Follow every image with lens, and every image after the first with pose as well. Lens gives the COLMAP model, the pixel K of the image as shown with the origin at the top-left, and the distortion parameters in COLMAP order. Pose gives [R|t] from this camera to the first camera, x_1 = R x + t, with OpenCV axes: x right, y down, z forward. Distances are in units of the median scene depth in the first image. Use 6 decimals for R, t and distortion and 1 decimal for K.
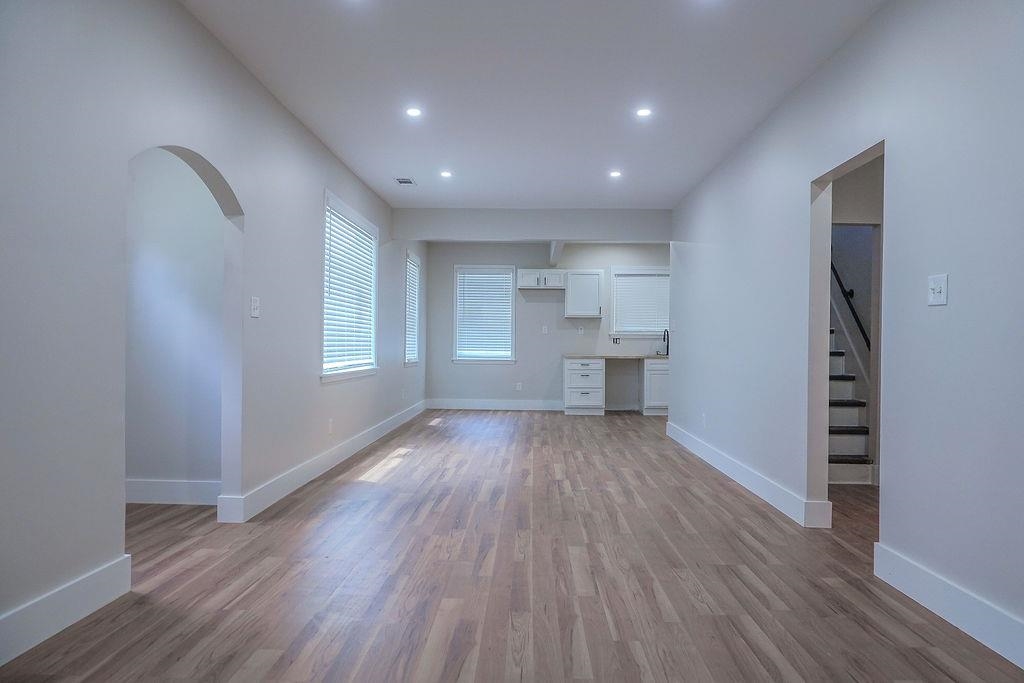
lens RADIAL K [[684.6, 0, 512.0], [0, 684.6, 341.5], [0, 0, 1]] dist [-0.068418, 0.054782]
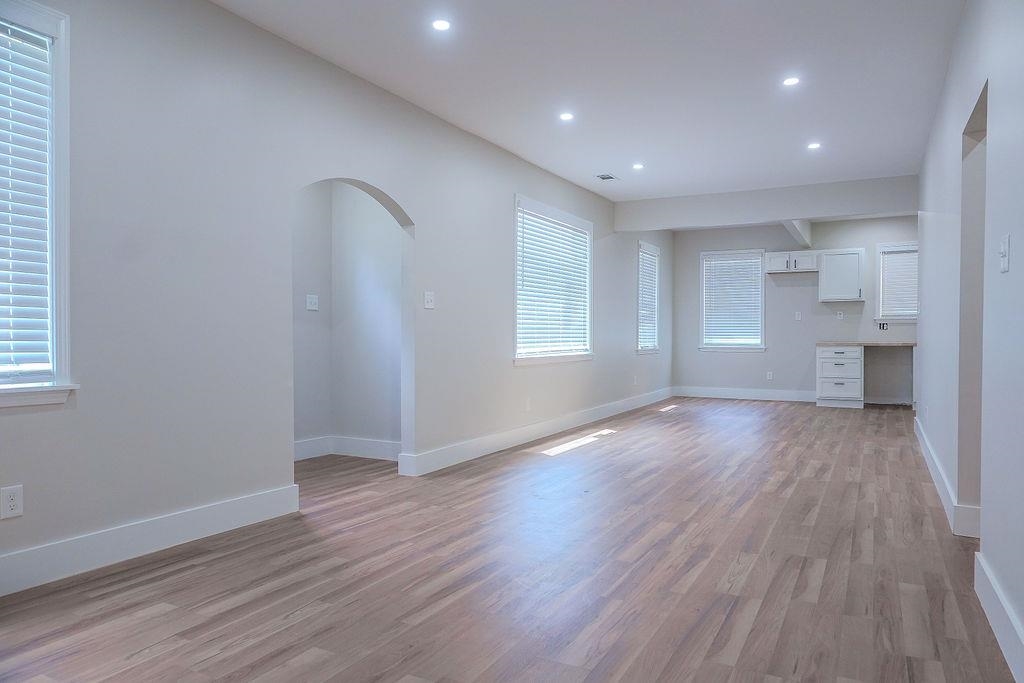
lens RADIAL K [[684.6, 0, 512.0], [0, 684.6, 341.5], [0, 0, 1]] dist [-0.068418, 0.054782]
pose [[0.892686, -0.004823, -0.450653, 0.132720], [0.010649, 0.999889, 0.010393, 0.005044], [0.450553, -0.014077, 0.892639, -0.008680]]
